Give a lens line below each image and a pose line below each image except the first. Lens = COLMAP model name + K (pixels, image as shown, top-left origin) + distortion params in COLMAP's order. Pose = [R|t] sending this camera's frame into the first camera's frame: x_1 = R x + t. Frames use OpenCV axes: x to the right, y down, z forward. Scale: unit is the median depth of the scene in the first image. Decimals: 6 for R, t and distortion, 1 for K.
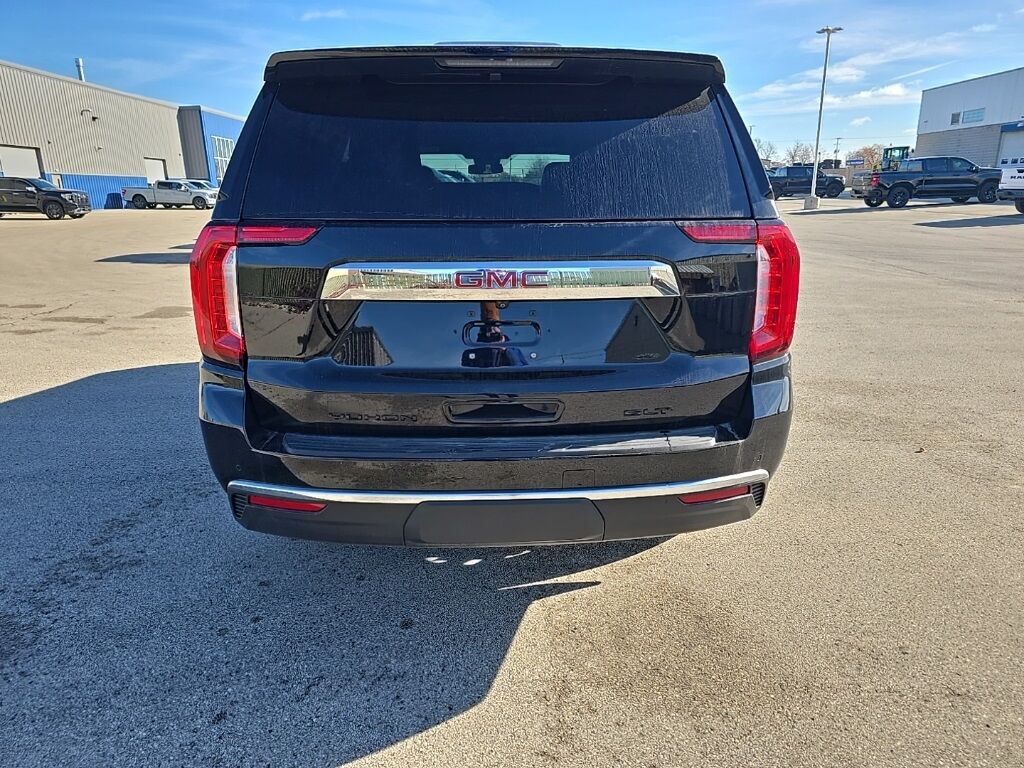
lens RADIAL K [[670.3, 0, 495.4], [0, 670.3, 385.4], [0, 0, 1]] dist [0.003760, 0.000897]
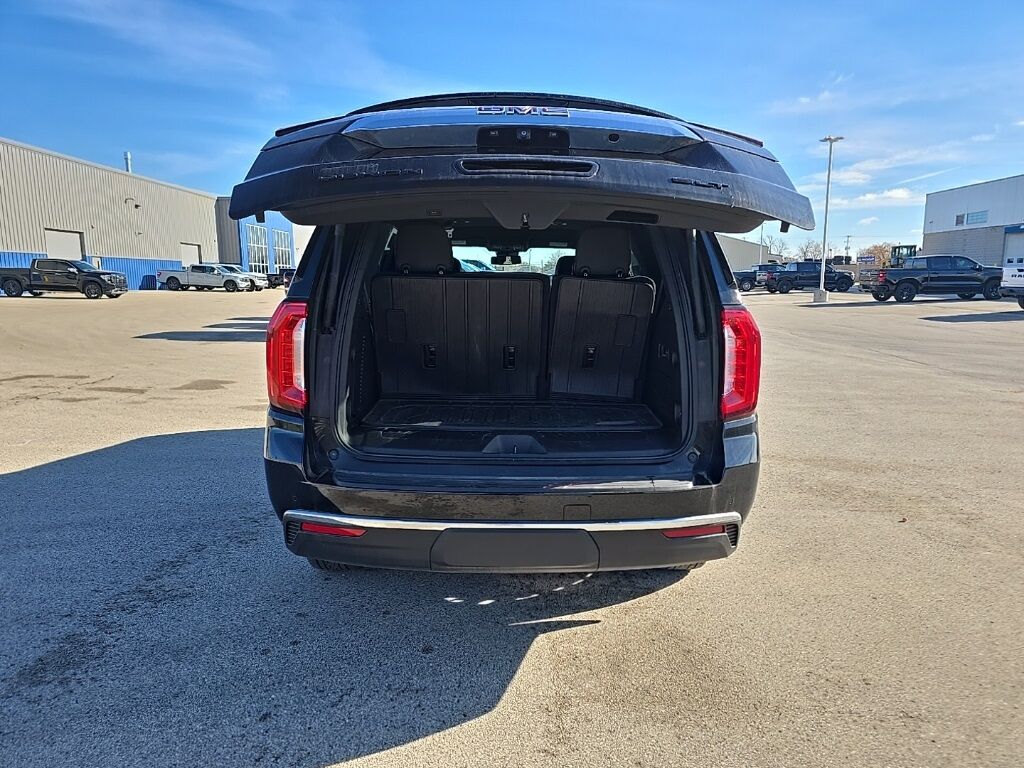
lens RADIAL K [[670.3, 0, 495.4], [0, 670.3, 385.4], [0, 0, 1]] dist [0.003760, 0.000897]
pose [[0.999411, 0.022381, -0.026011, 0.002647], [-0.025462, 0.991842, -0.124902, 0.055580], [0.023003, 0.125491, 0.991828, -0.186103]]
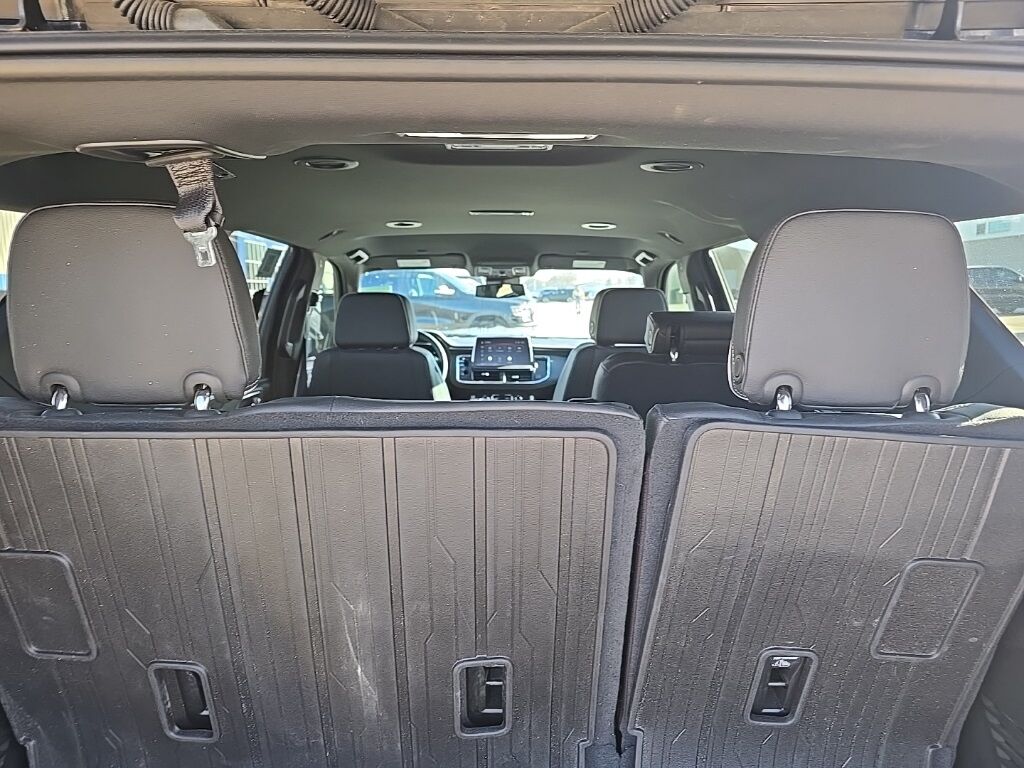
lens RADIAL K [[670.3, 0, 495.4], [0, 670.3, 385.4], [0, 0, 1]] dist [0.003760, 0.000897]
pose [[0.999340, 0.012902, -0.033972, 0.009168], [-0.017726, 0.989159, -0.145773, -0.225305], [0.031723, 0.146279, 0.988735, 0.592728]]
